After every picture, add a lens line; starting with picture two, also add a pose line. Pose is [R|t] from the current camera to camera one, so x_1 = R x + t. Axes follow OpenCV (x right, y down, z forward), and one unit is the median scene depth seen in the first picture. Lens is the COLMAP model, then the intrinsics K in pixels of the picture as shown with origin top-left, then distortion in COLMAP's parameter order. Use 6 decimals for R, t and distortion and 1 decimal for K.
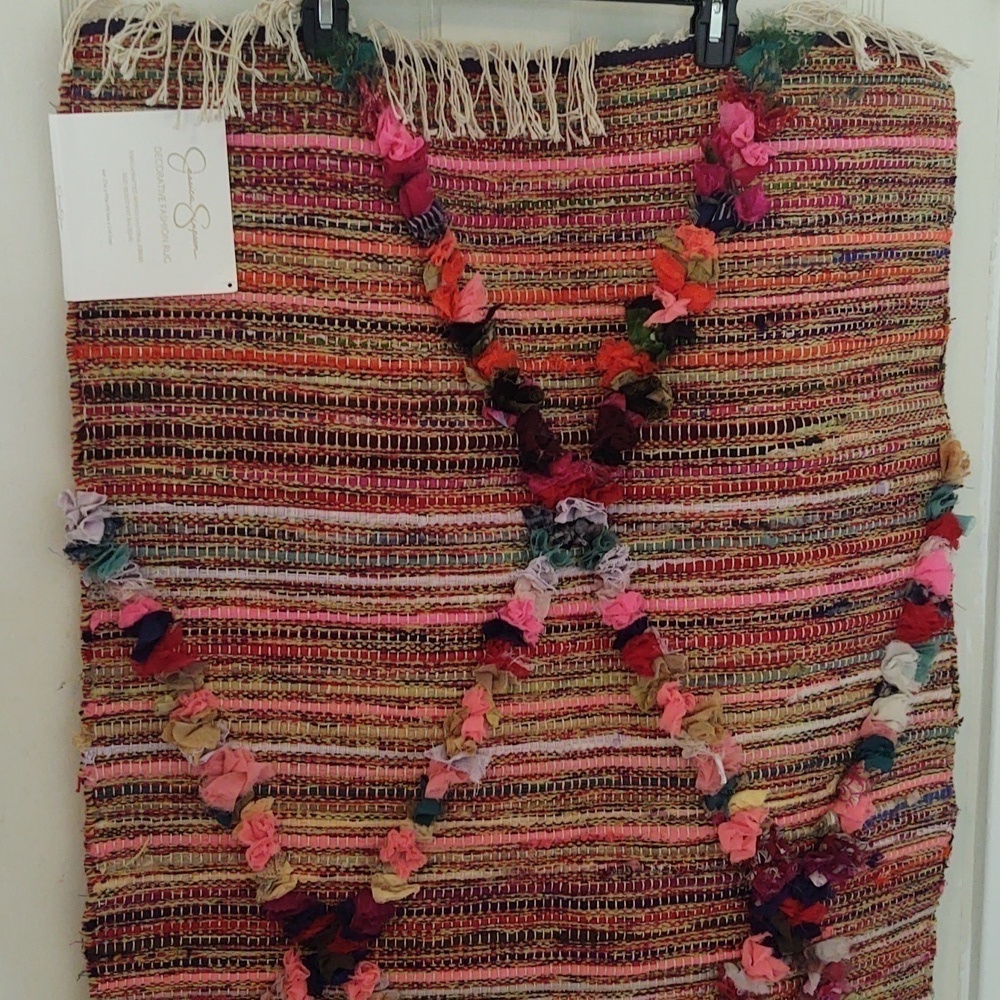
lens RADIAL K [[1649.4, 0, 500.0], [0, 1649.4, 500.0], [0, 0, 1]] dist [0.187708, -0.724532]
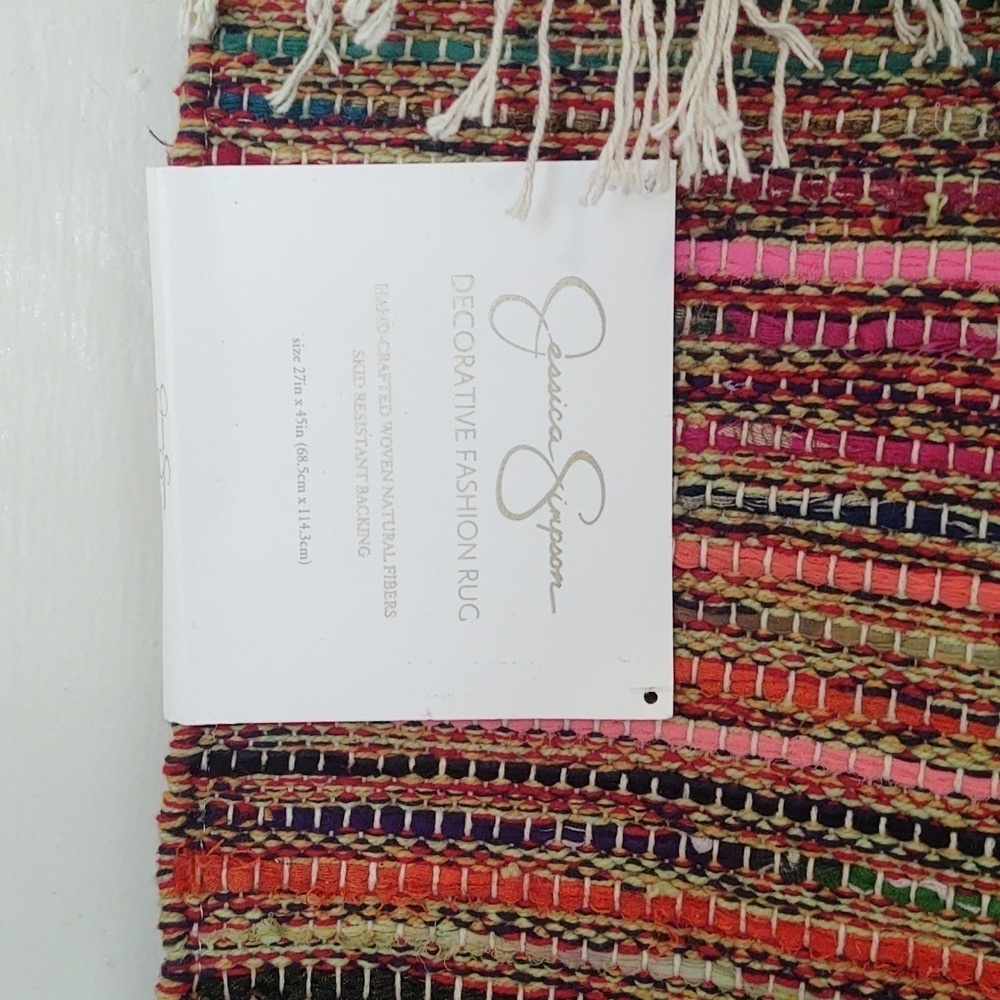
lens RADIAL K [[1649.4, 0, 500.0], [0, 1649.4, 500.0], [0, 0, 1]] dist [0.187708, -0.724532]
pose [[0.973121, 0.054342, -0.223789, -0.120844], [-0.073906, 0.994052, -0.079989, -0.139384], [0.218111, 0.094378, 0.971350, 0.675190]]
